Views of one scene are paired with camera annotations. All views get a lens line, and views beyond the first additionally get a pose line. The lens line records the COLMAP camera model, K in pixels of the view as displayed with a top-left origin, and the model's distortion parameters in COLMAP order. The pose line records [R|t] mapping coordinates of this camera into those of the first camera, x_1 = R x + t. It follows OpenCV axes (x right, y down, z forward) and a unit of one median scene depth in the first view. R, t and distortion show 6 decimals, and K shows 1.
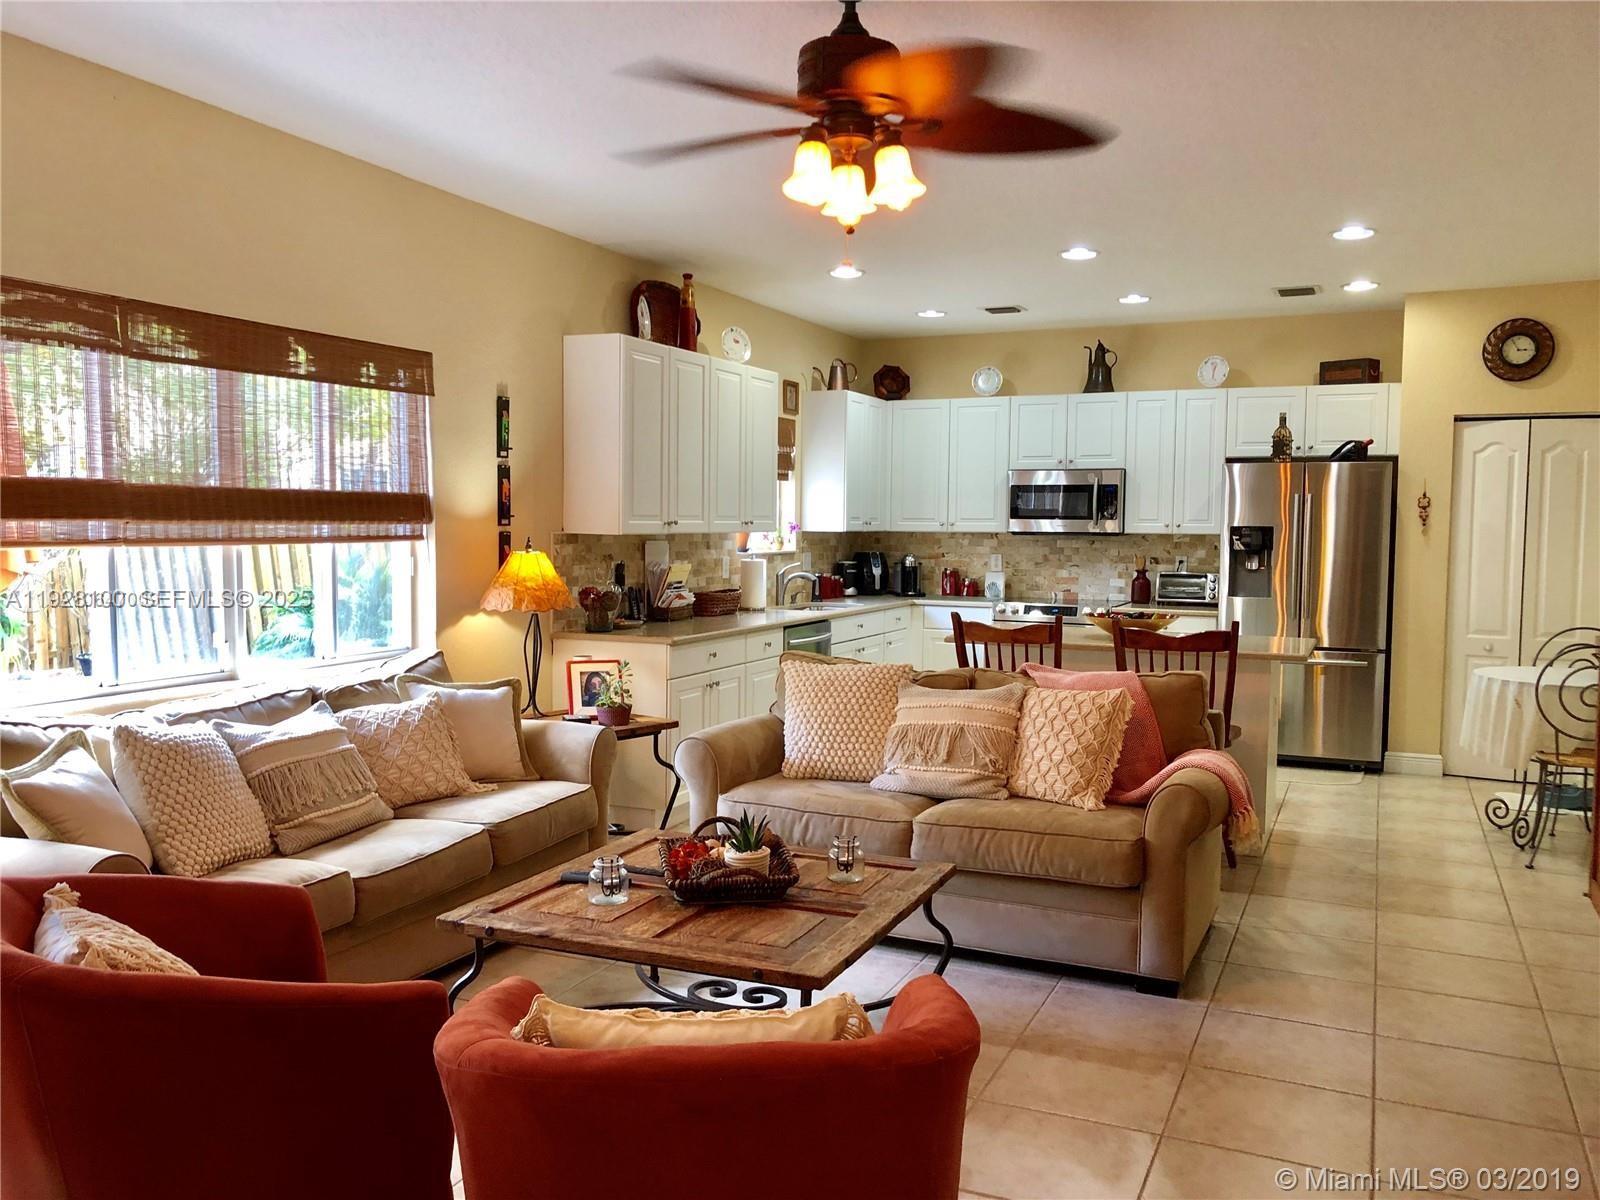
lens RADIAL K [[1267.5, 0, 800.0], [0, 1267.5, 600.0], [0, 0, 1]] dist [0.005348, -0.000297]
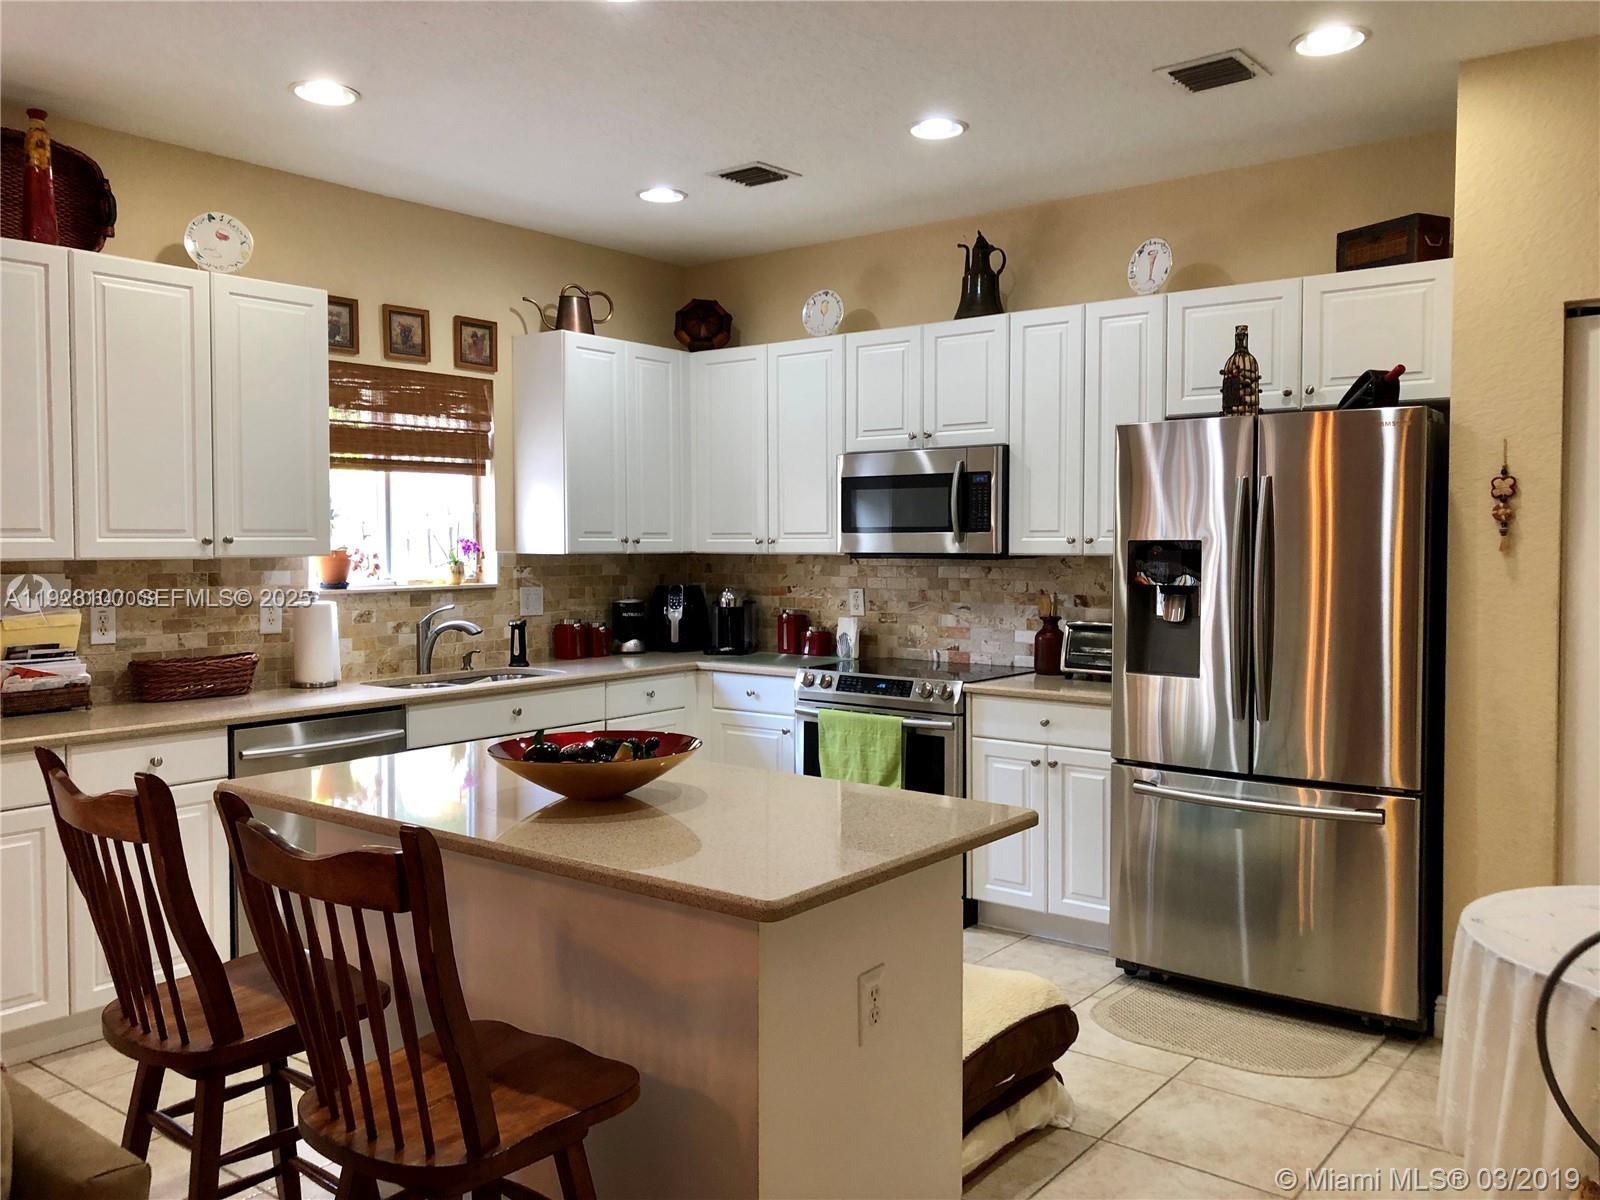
lens RADIAL K [[1310.6, 0, 800.0], [0, 1310.6, 600.0], [0, 0, 1]] dist [0.003350, 0.001772]
pose [[0.976333, 0.001486, -0.216268, 0.284670], [-0.005390, 0.999833, -0.017467, -0.020060], [0.216206, 0.018219, 0.976178, 0.382483]]
